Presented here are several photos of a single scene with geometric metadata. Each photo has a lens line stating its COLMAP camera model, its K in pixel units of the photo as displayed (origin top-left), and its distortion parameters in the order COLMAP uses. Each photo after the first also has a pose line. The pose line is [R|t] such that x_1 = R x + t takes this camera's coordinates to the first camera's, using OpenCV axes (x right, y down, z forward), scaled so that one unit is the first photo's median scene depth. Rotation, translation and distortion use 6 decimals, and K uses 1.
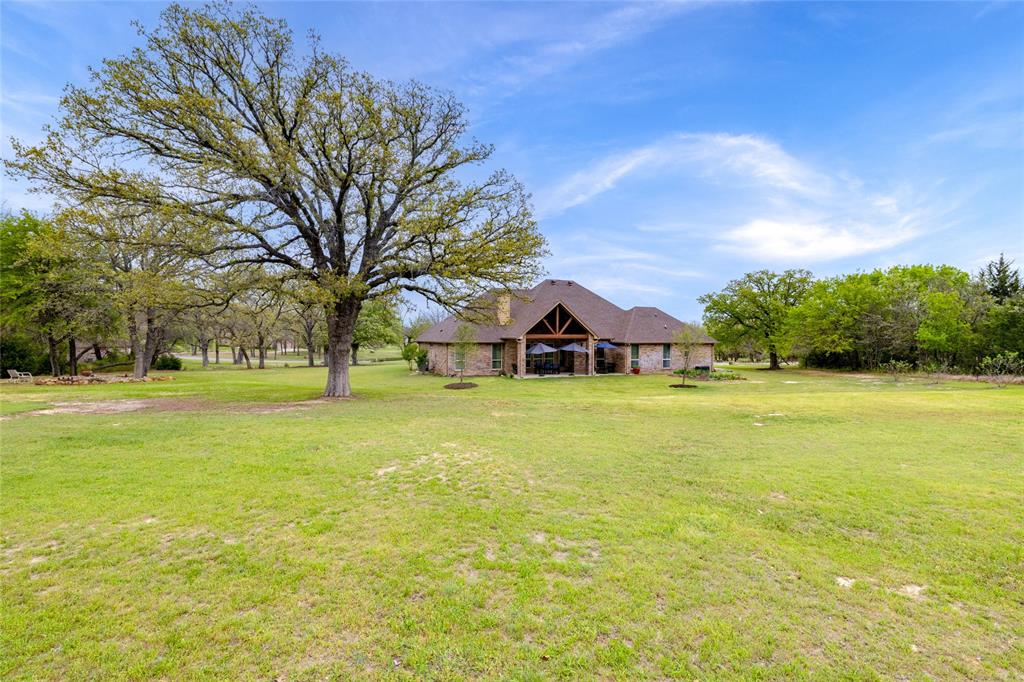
lens RADIAL K [[502.1, 0, 515.2], [0, 502.1, 335.8], [0, 0, 1]] dist [-0.001751, -0.000247]
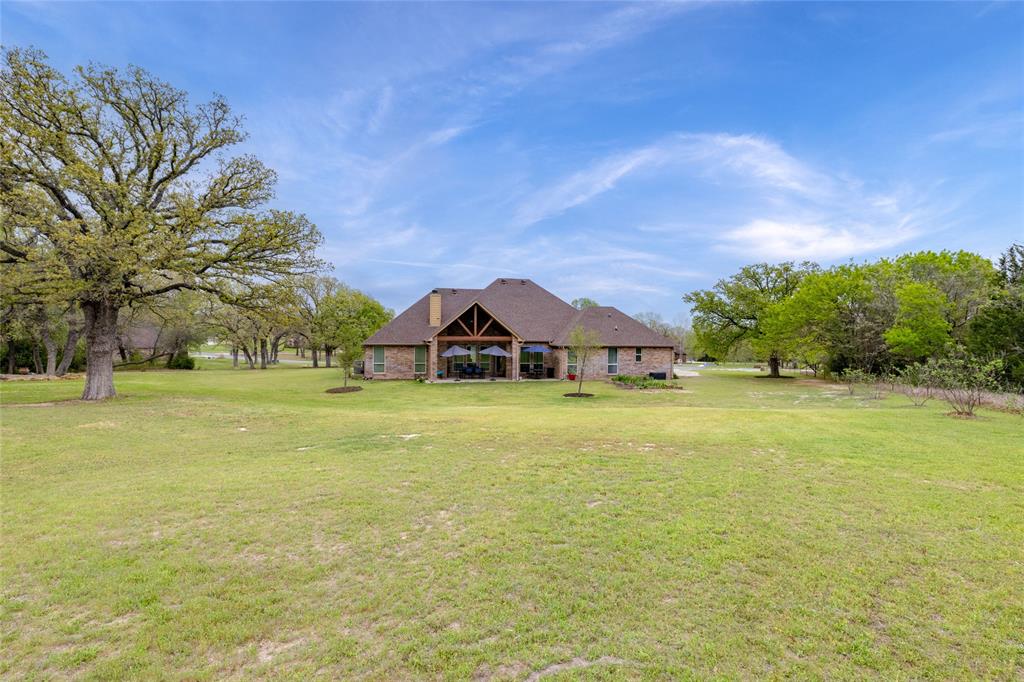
lens RADIAL K [[502.1, 0, 510.0], [0, 502.1, 345.8], [0, 0, 1]] dist [-0.001751, -0.000247]
pose [[0.985619, 0.003836, -0.168937, 0.282101], [-0.001413, 0.999894, 0.014459, 0.000833], [0.168975, -0.014013, 0.985521, 0.082236]]
